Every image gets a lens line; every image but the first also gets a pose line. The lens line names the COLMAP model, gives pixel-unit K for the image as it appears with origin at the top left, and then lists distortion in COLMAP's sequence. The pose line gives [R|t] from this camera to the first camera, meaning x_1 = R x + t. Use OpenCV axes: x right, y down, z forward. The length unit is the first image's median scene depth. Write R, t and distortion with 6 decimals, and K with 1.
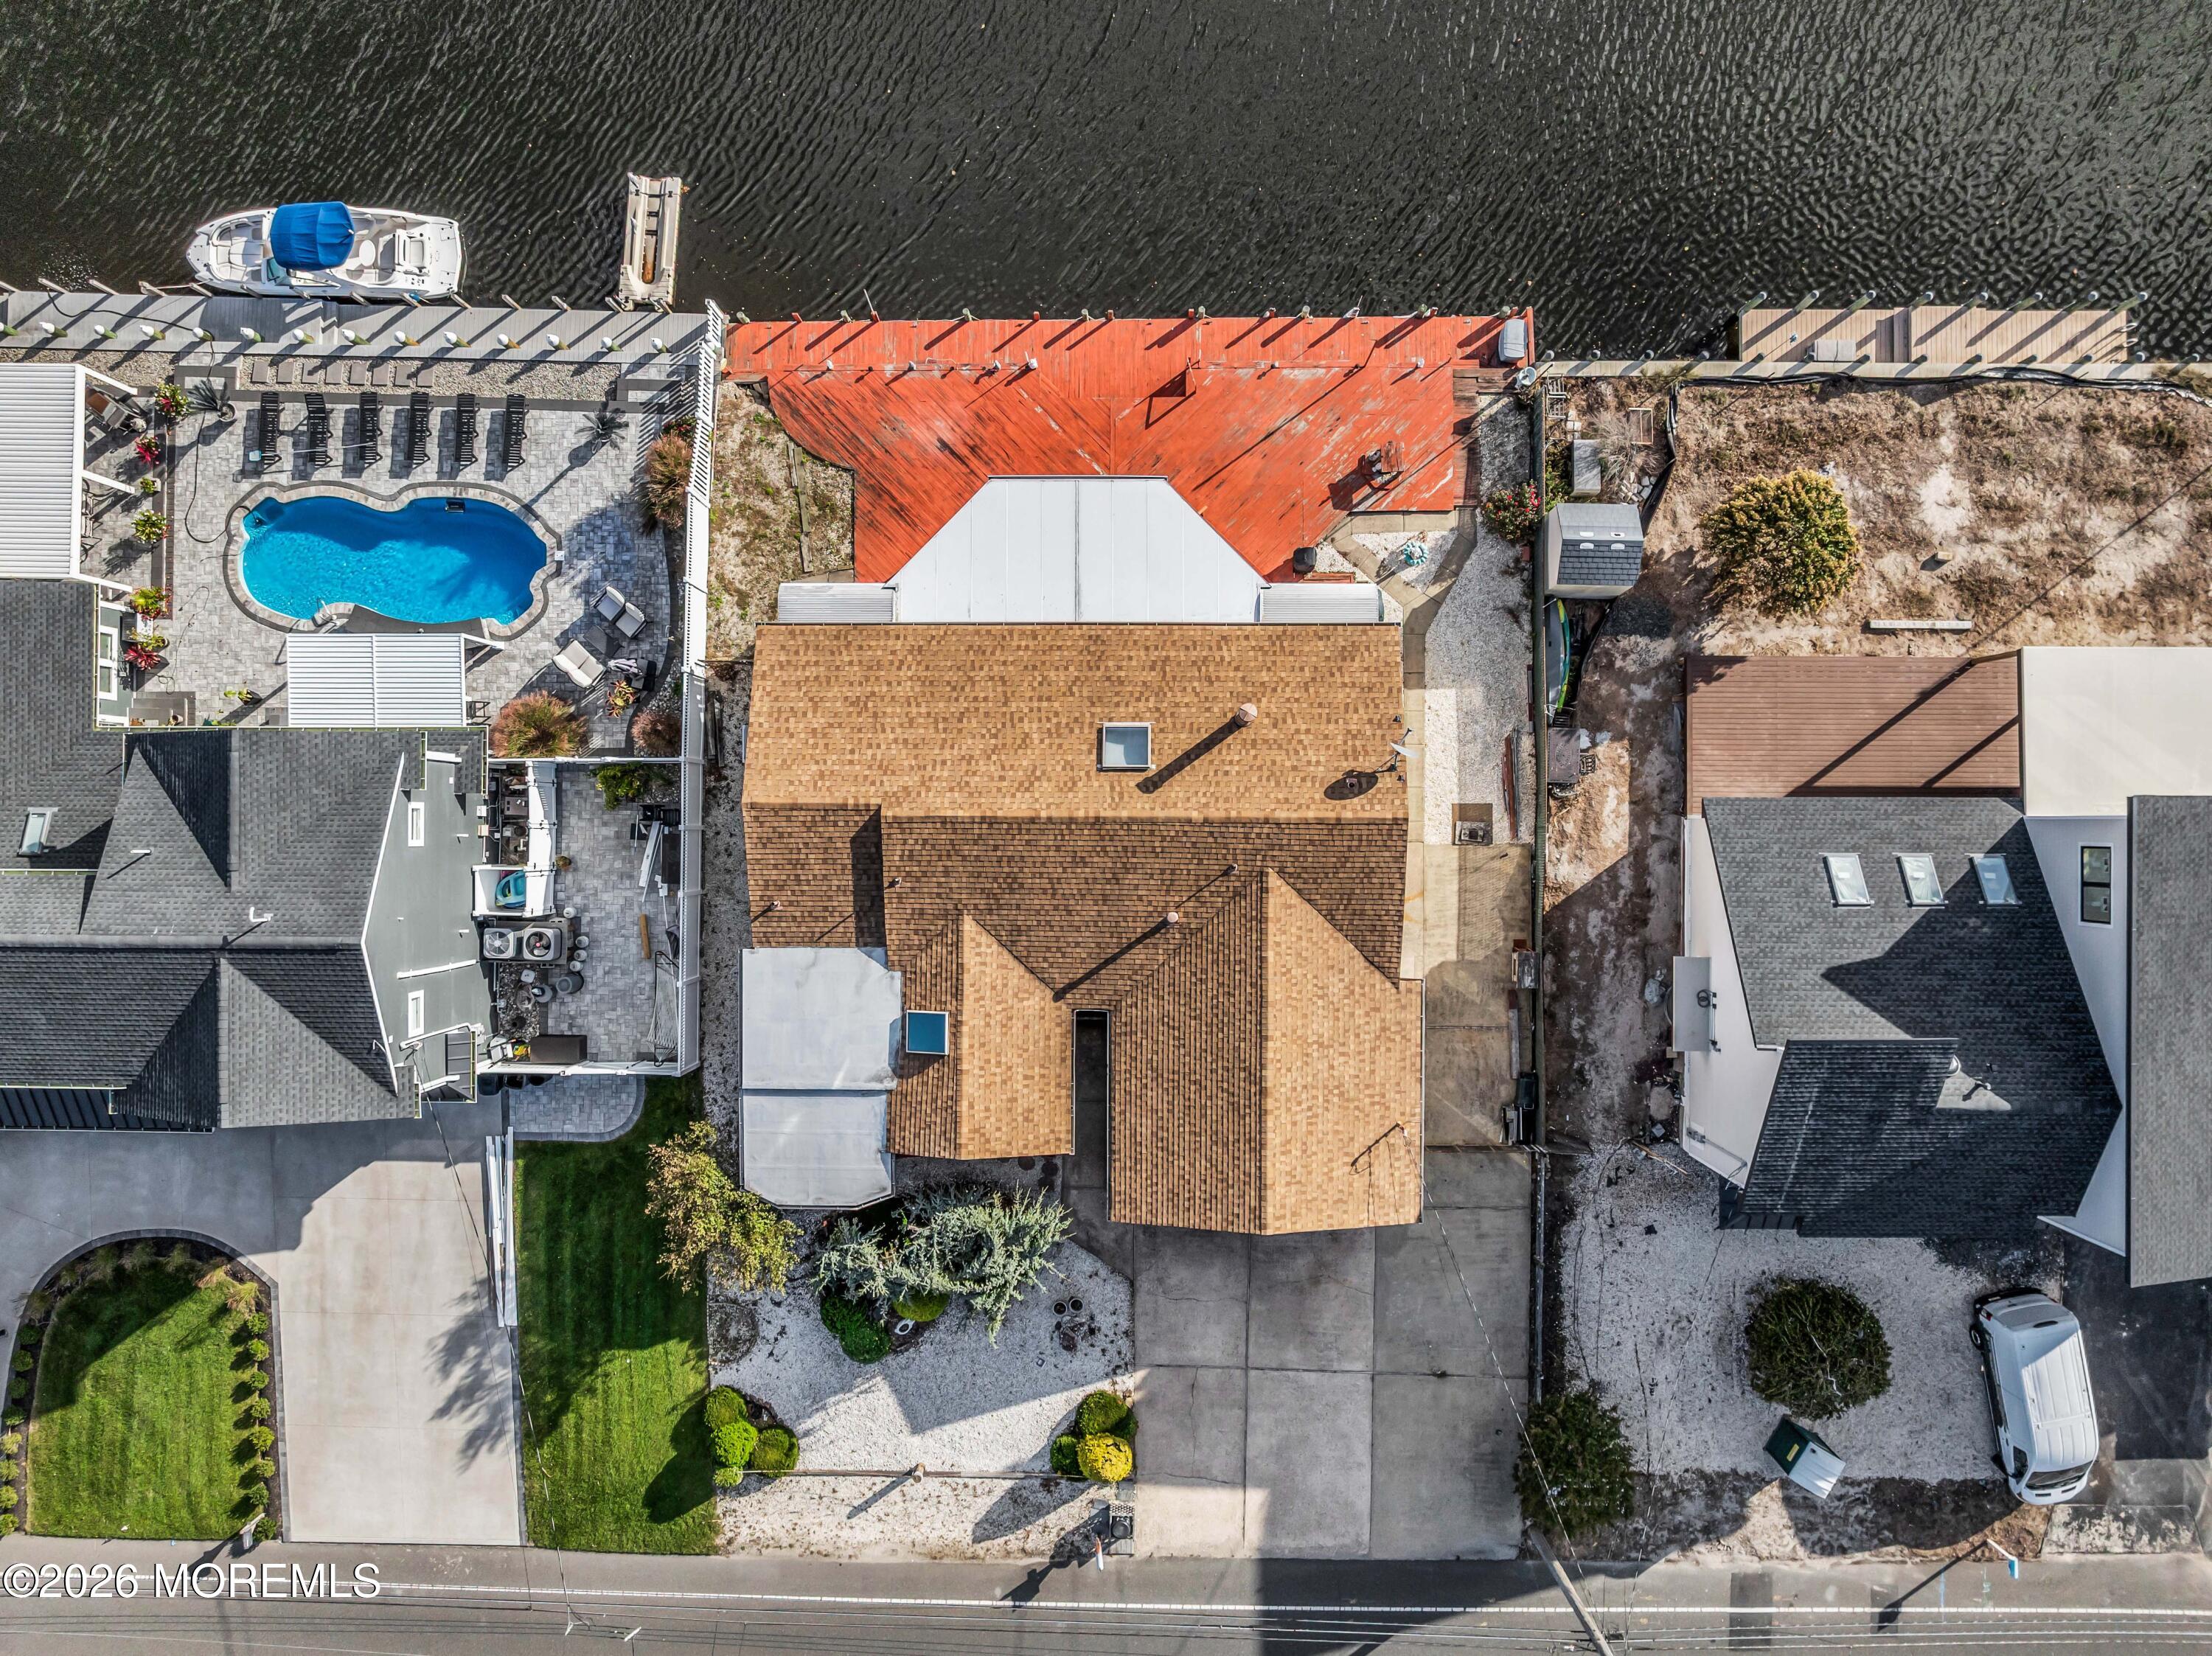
lens RADIAL K [[1581.8, 0, 1111.6], [0, 1581.8, 874.2], [0, 0, 1]] dist [-0.021934, 0.012341]
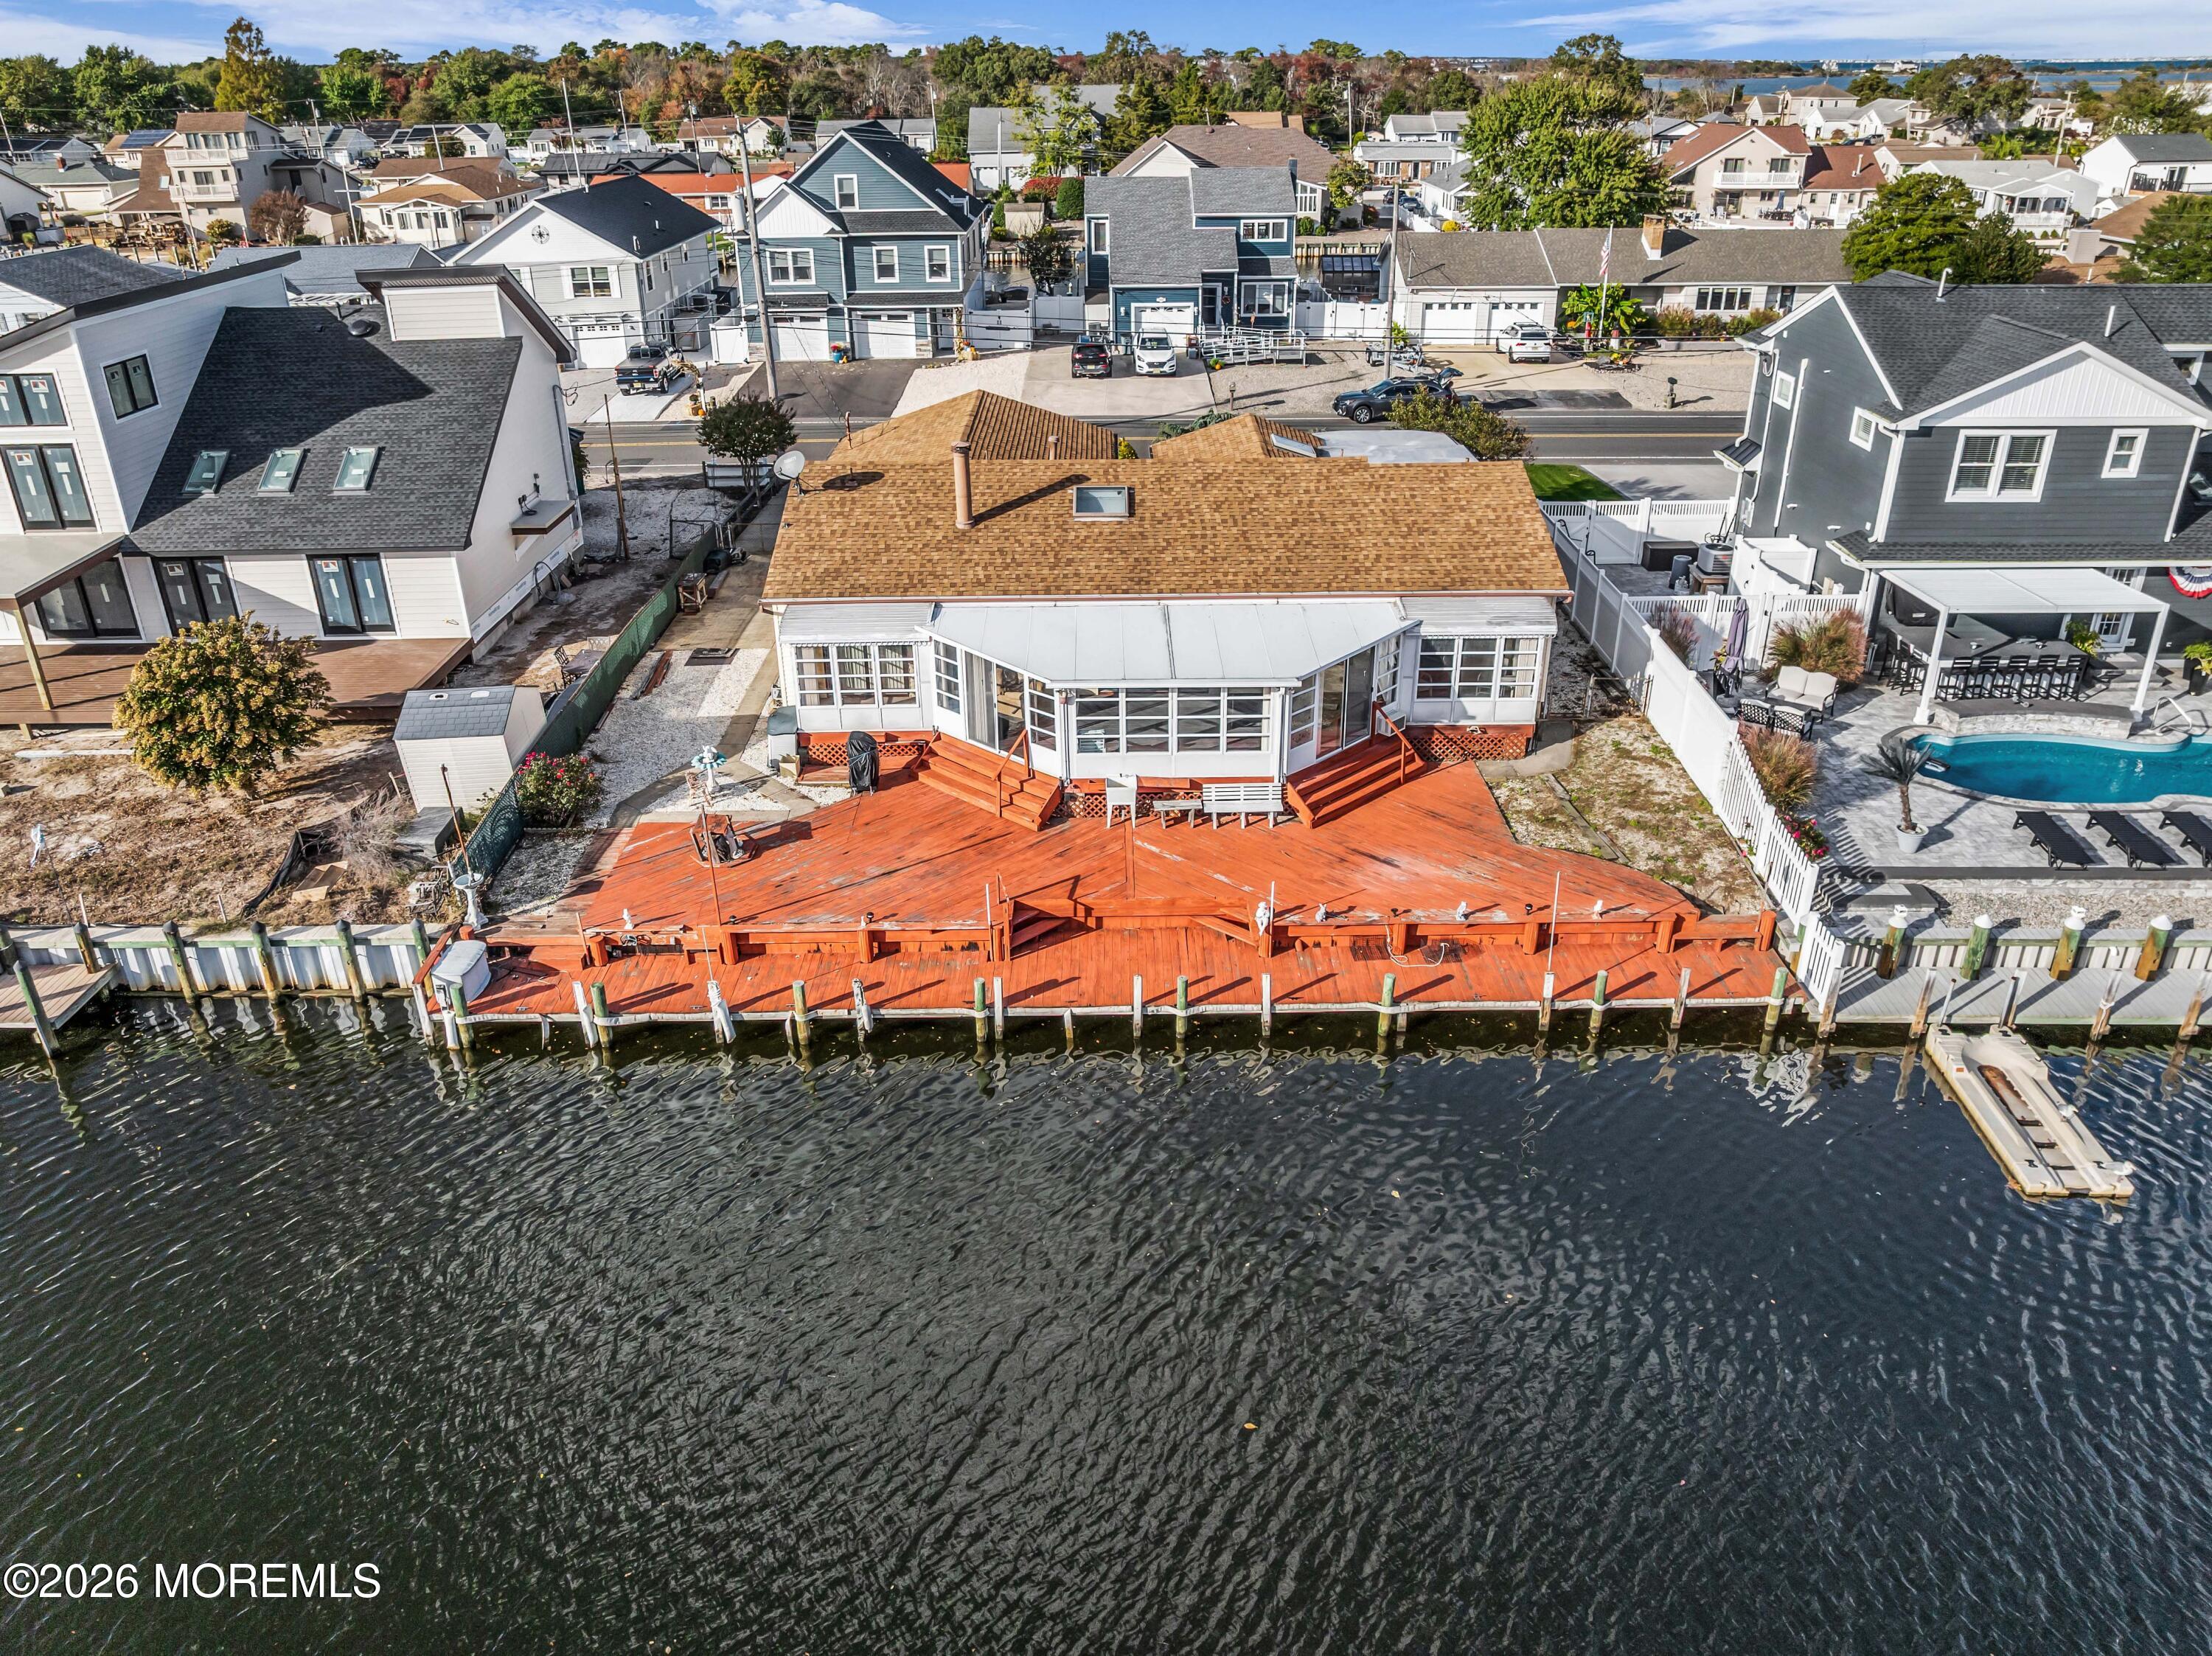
lens RADIAL K [[1581.8, 0, 1110.8], [0, 1581.8, 822.9], [0, 0, 1]] dist [-0.021934, 0.012341]
pose [[-0.999555, 0.029292, 0.005559, 0.004216], [-0.007591, -0.430358, 0.902626, -0.858183], [0.028832, 0.902183, 0.430389, 0.703376]]
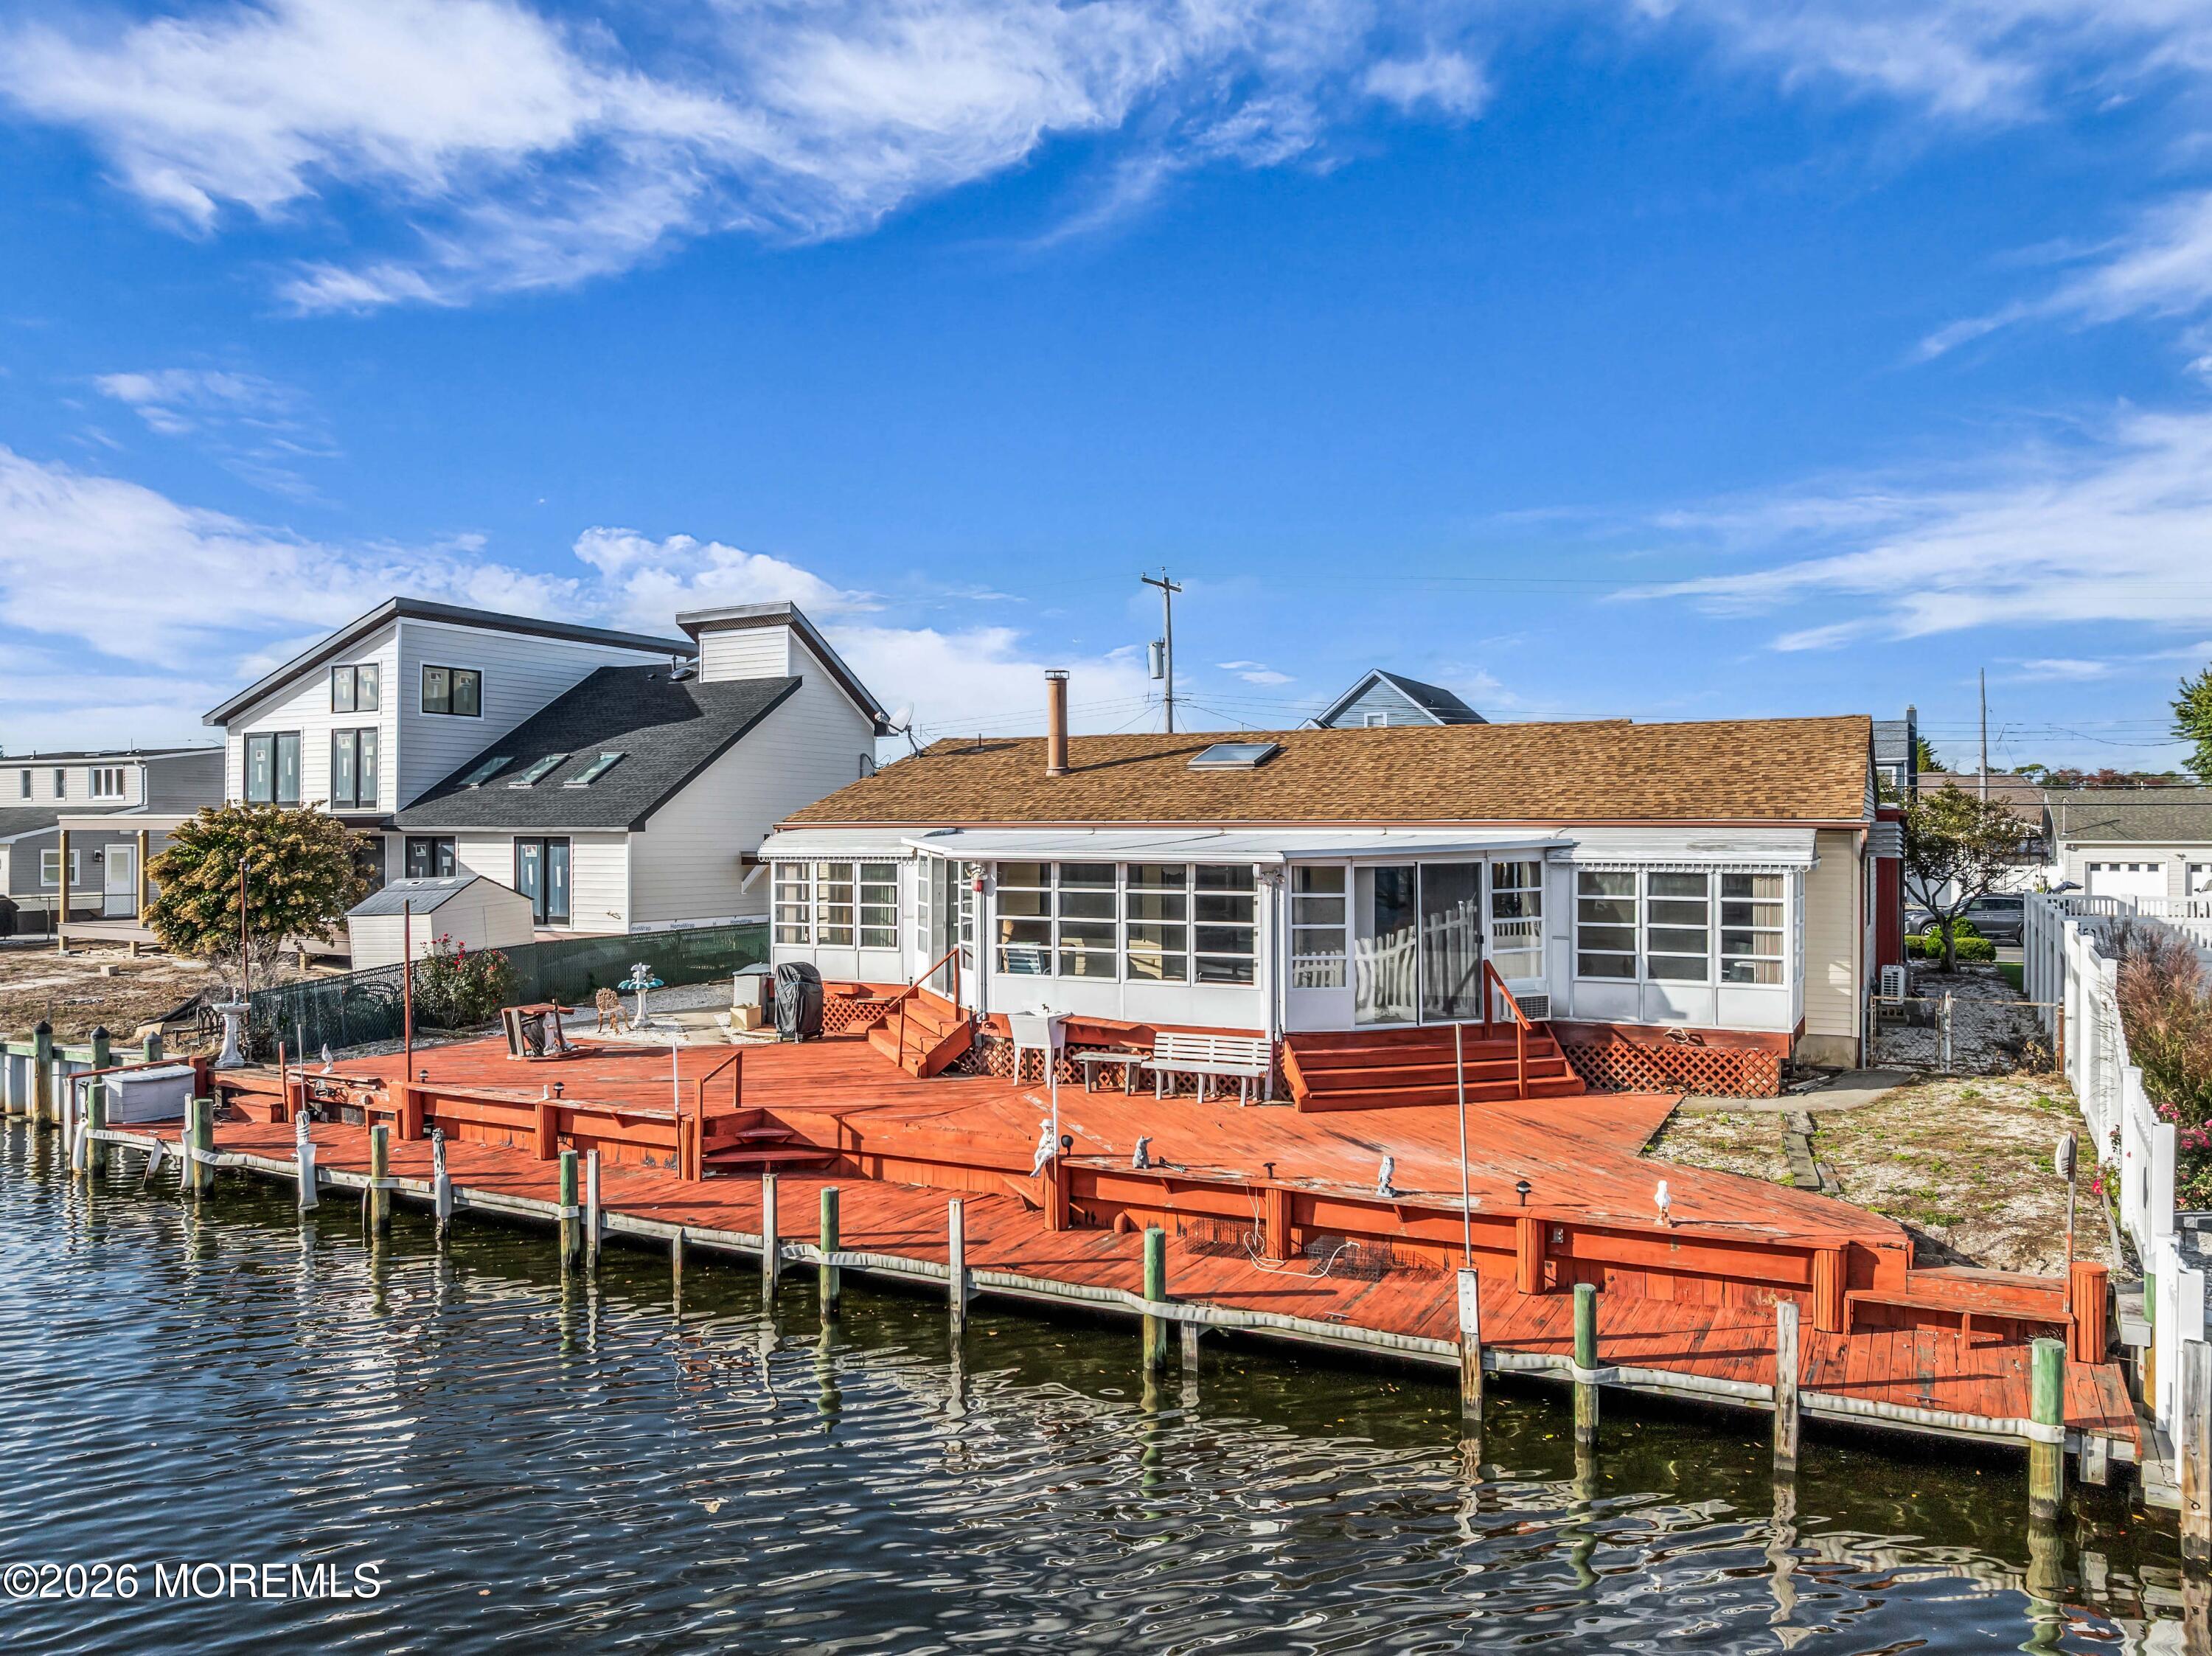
lens RADIAL K [[1581.8, 0, 1092.2], [0, 1581.8, 830.1], [0, 0, 1]] dist [-0.021934, 0.012341]
pose [[-0.887256, 0.012423, 0.461110, -0.218595], [0.461223, 0.008441, 0.887244, -0.627098], [0.007129, 0.999887, -0.013219, 0.935099]]
